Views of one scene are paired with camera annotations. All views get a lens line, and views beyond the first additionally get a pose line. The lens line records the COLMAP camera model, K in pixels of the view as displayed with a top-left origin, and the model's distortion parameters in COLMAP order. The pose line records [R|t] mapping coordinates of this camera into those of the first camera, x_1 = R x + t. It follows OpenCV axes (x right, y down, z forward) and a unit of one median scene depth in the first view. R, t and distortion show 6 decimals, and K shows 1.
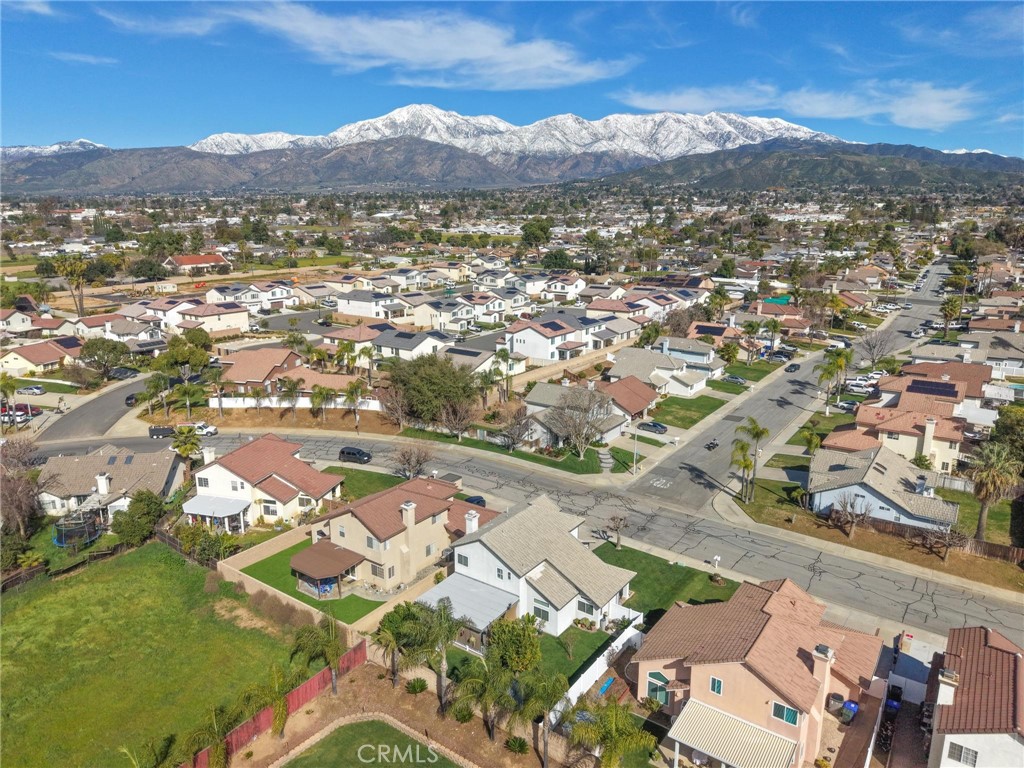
lens RADIAL K [[681.9, 0, 505.4], [0, 681.9, 376.6], [0, 0, 1]] dist [0.033514, -0.044673]
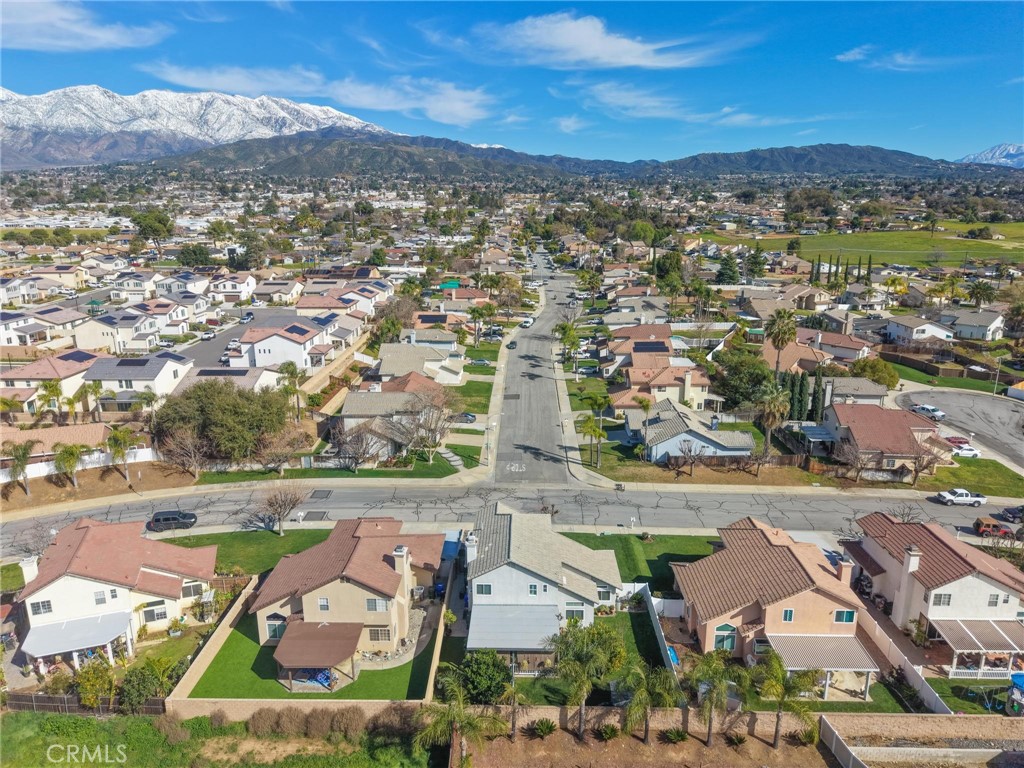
lens RADIAL K [[681.9, 0, 512.0], [0, 681.9, 380.2], [0, 0, 1]] dist [0.033514, -0.044673]
pose [[0.826373, -0.149143, 0.543014, -0.314312], [0.136458, 0.988586, 0.063857, -0.043712], [-0.546339, 0.021330, 0.837292, 0.119835]]
